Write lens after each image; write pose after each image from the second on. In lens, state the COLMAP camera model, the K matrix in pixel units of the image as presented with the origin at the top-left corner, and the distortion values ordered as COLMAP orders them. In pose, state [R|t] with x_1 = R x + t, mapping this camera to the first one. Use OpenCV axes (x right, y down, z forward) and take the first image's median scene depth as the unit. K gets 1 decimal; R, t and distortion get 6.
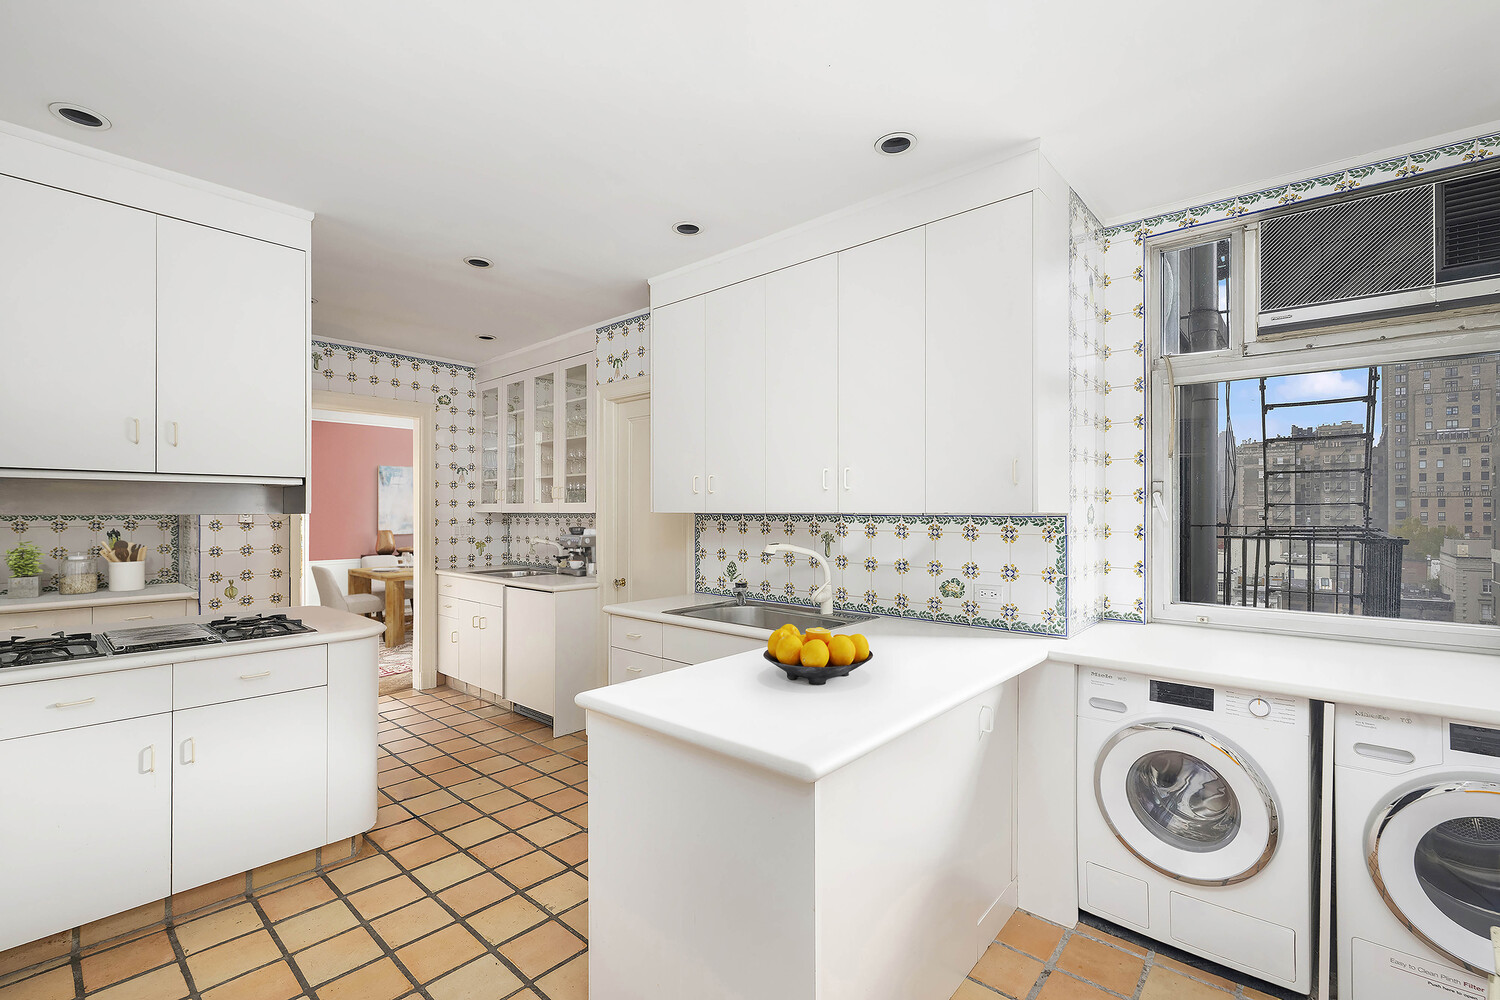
lens RADIAL K [[669.4, 0, 750.0], [0, 669.4, 500.0], [0, 0, 1]] dist [-0.000514, -0.000005]
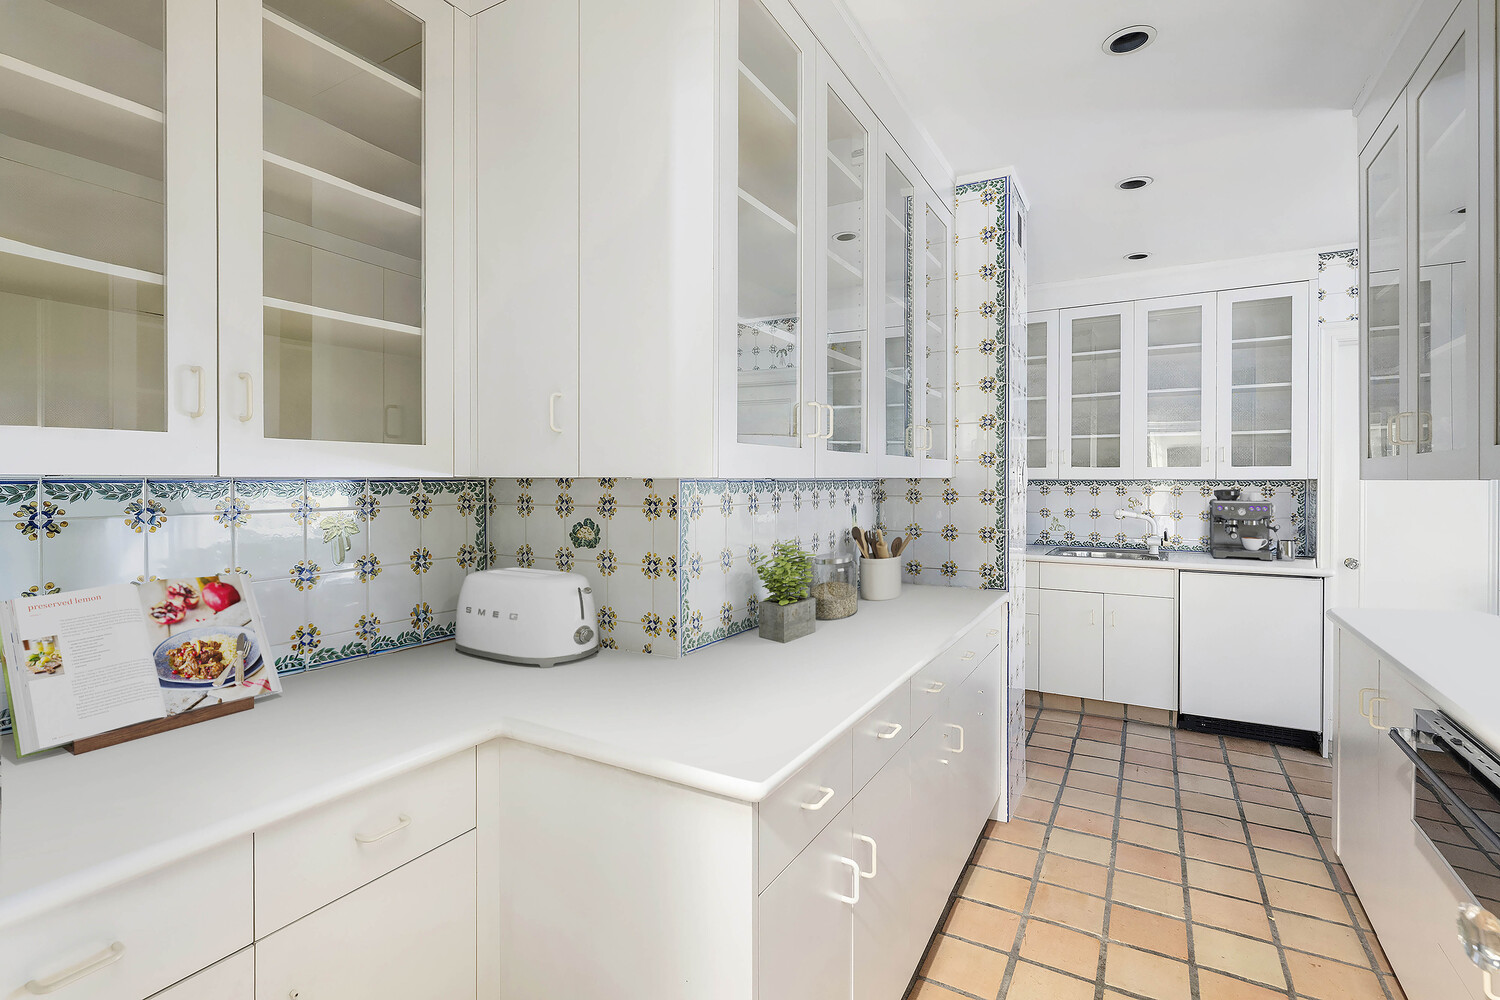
lens RADIAL K [[775.8, 0, 745.0], [0, 775.8, 474.2], [0, 0, 1]] dist [0.343957, 0.000058]
pose [[-0.142414, 0.004851, 0.989795, -0.567563], [-0.020511, 0.999759, -0.007851, 0.016796], [-0.989595, -0.021420, -0.142280, 0.812482]]
